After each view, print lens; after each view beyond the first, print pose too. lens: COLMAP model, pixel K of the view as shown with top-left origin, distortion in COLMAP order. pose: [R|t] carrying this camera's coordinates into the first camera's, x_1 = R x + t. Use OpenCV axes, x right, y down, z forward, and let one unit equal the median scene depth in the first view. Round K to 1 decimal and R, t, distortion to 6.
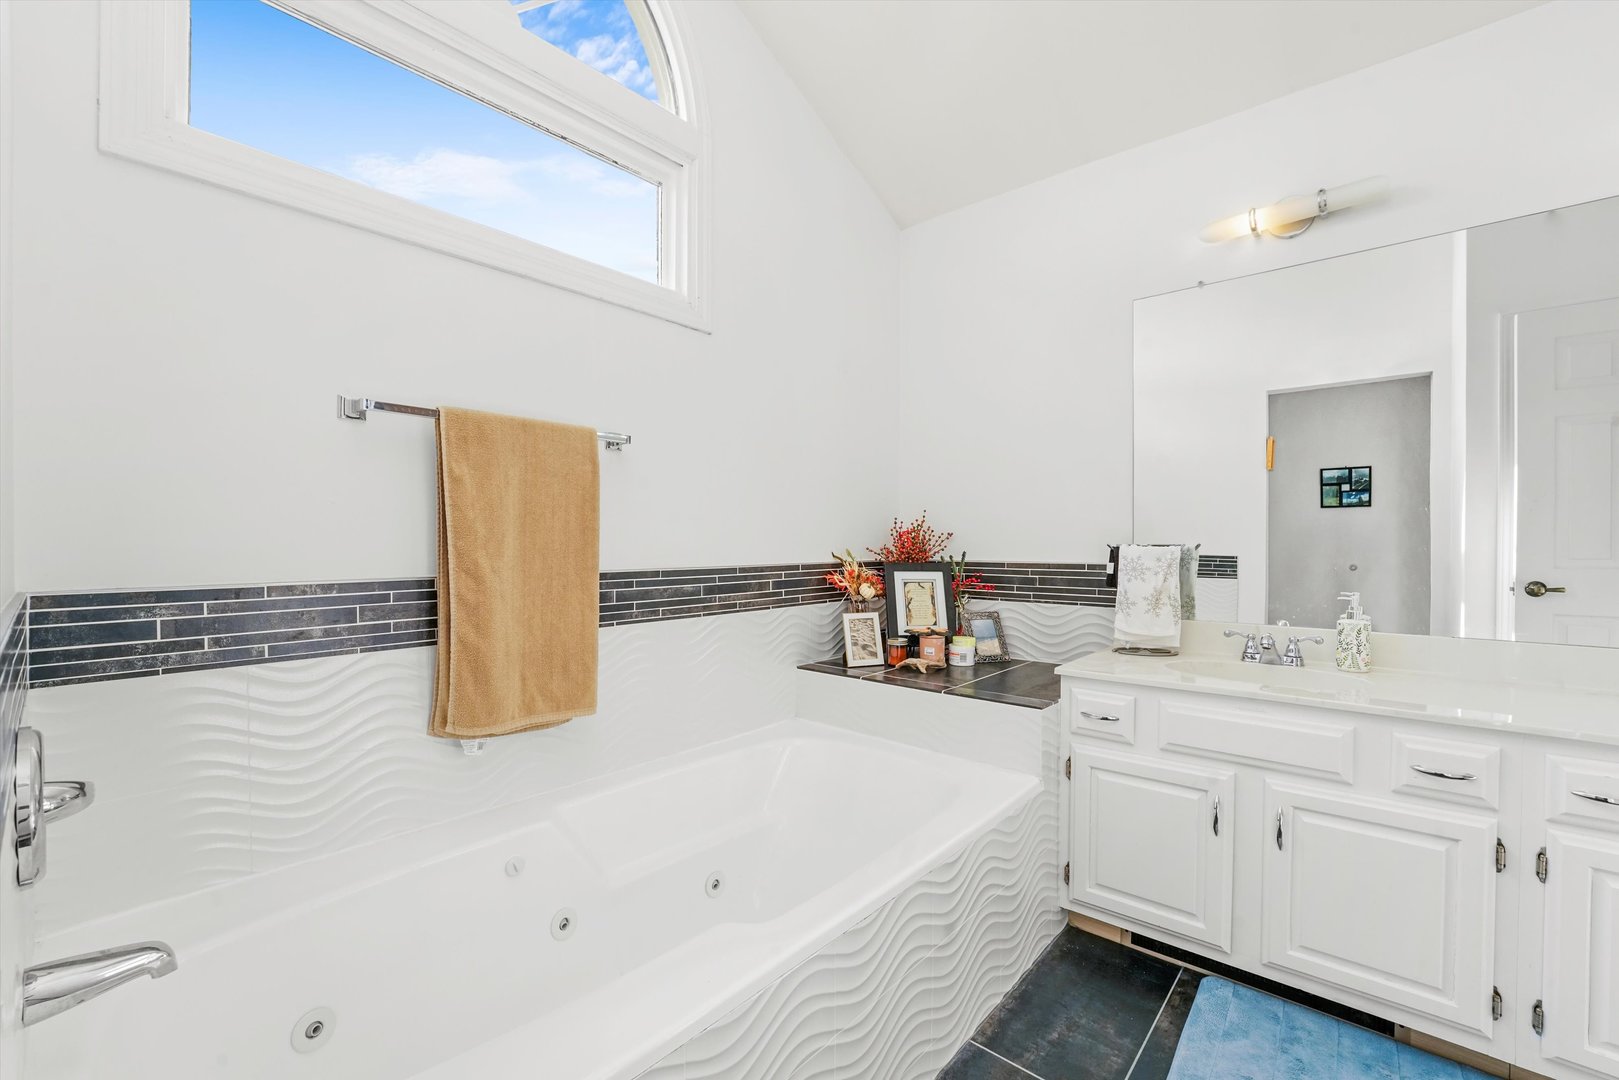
lens RADIAL K [[678.0, 0, 806.9], [0, 678.0, 546.4], [0, 0, 1]] dist [-0.004116, 0.000091]
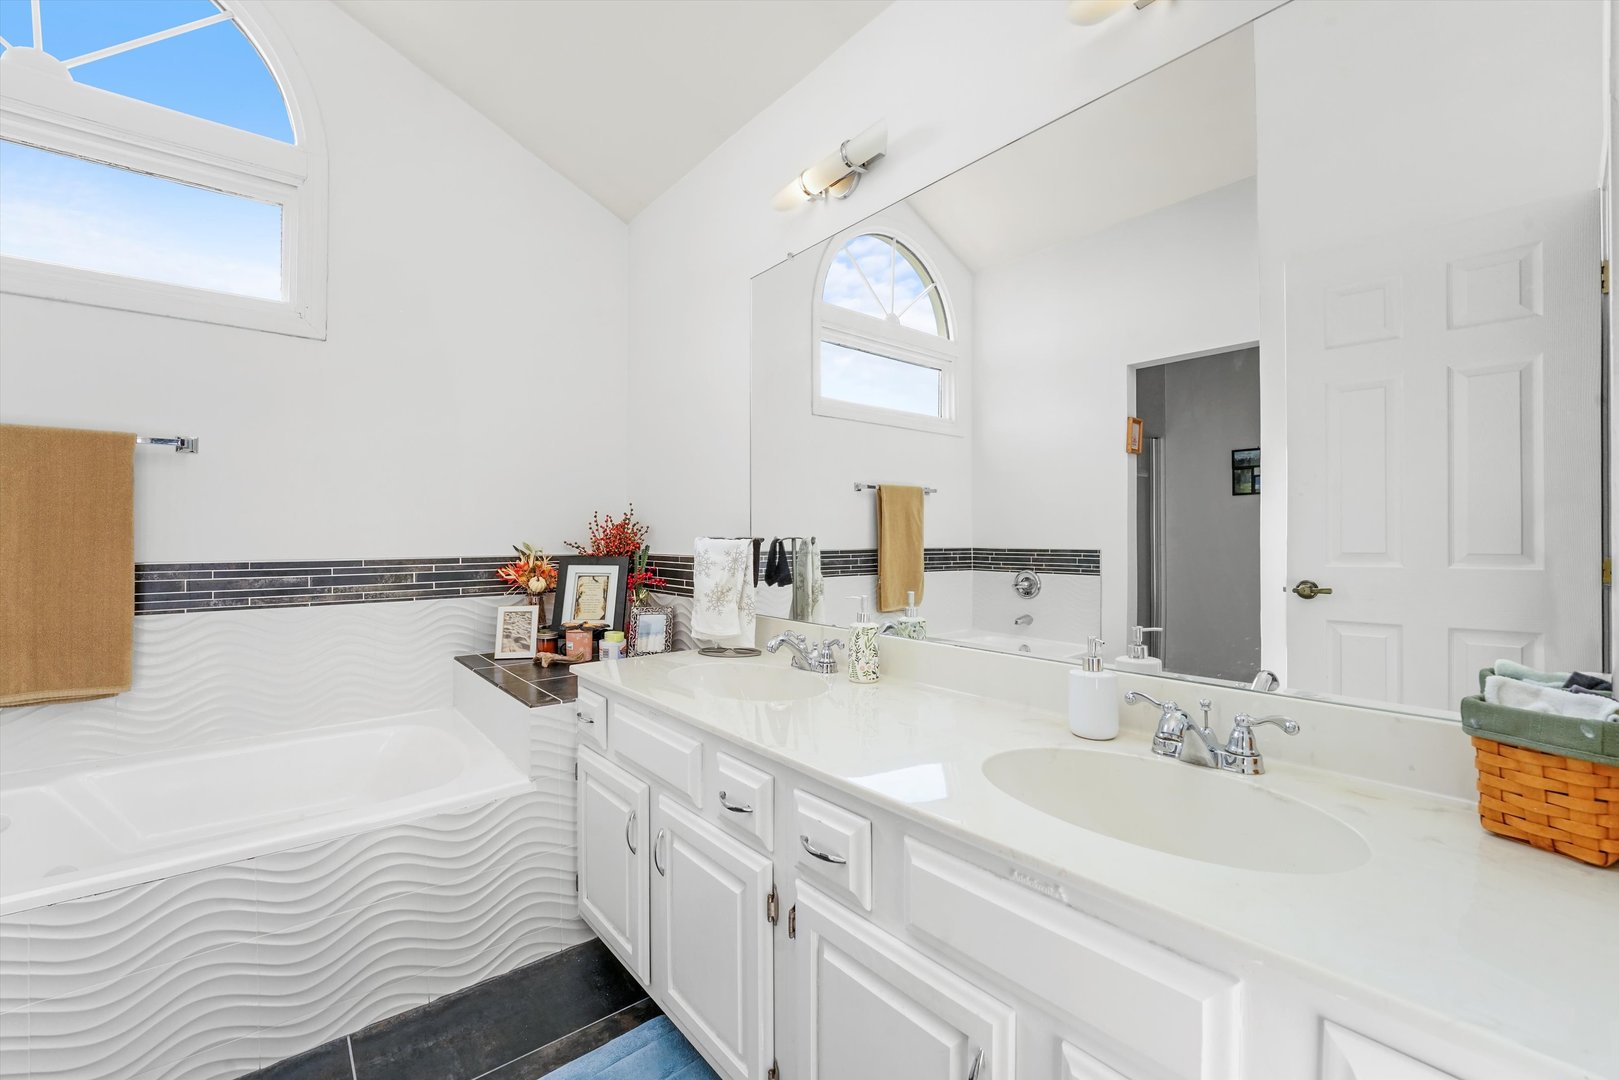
lens RADIAL K [[660.1, 0, 802.6], [0, 660.1, 531.9], [0, 0, 1]] dist [-0.004123, -0.000037]
pose [[0.982681, -0.004493, -0.185252, 0.706037], [0.001973, 0.999903, -0.013786, 0.002317], [0.185296, 0.013182, 0.982594, 0.113156]]
